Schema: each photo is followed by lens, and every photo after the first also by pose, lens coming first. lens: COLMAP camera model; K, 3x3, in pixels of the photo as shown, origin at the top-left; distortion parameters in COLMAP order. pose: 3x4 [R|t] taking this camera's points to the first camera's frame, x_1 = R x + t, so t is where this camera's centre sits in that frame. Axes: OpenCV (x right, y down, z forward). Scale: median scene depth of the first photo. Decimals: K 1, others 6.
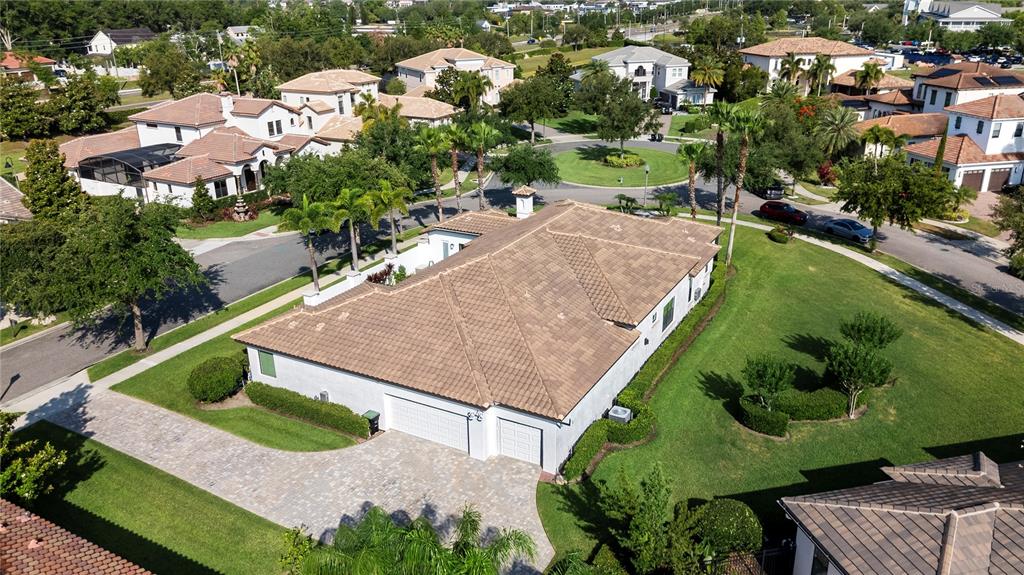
lens RADIAL K [[767.9, 0, 512.0], [0, 767.9, 287.5], [0, 0, 1]] dist [0.063726, -0.059176]
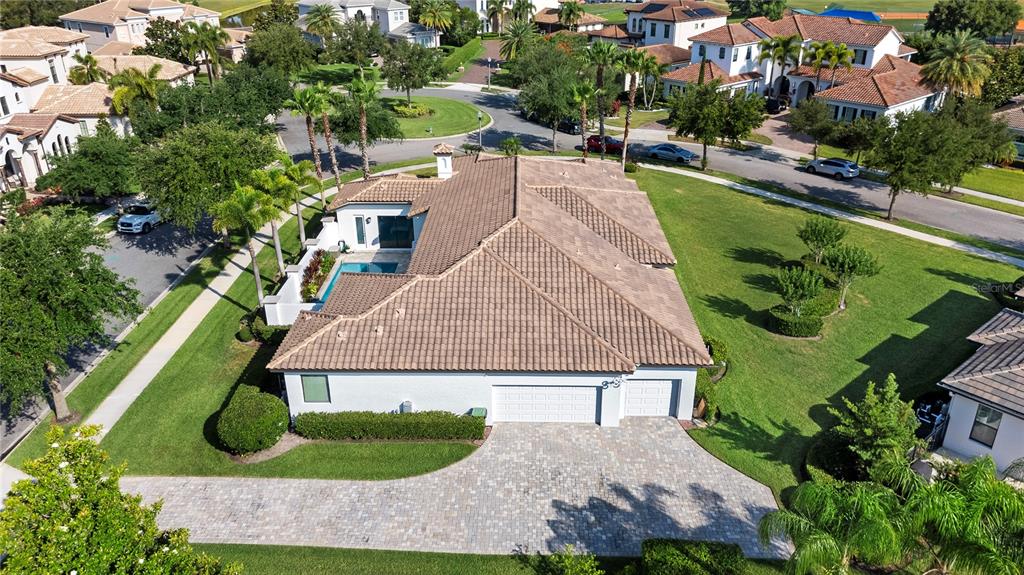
lens RADIAL K [[767.9, 0, 512.0], [0, 767.9, 287.5], [0, 0, 1]] dist [0.063726, -0.059176]
pose [[0.884593, -0.190297, 0.425773, -0.281987], [0.162205, 0.981504, 0.101679, -0.034937], [-0.437248, -0.020882, 0.899099, 0.101438]]
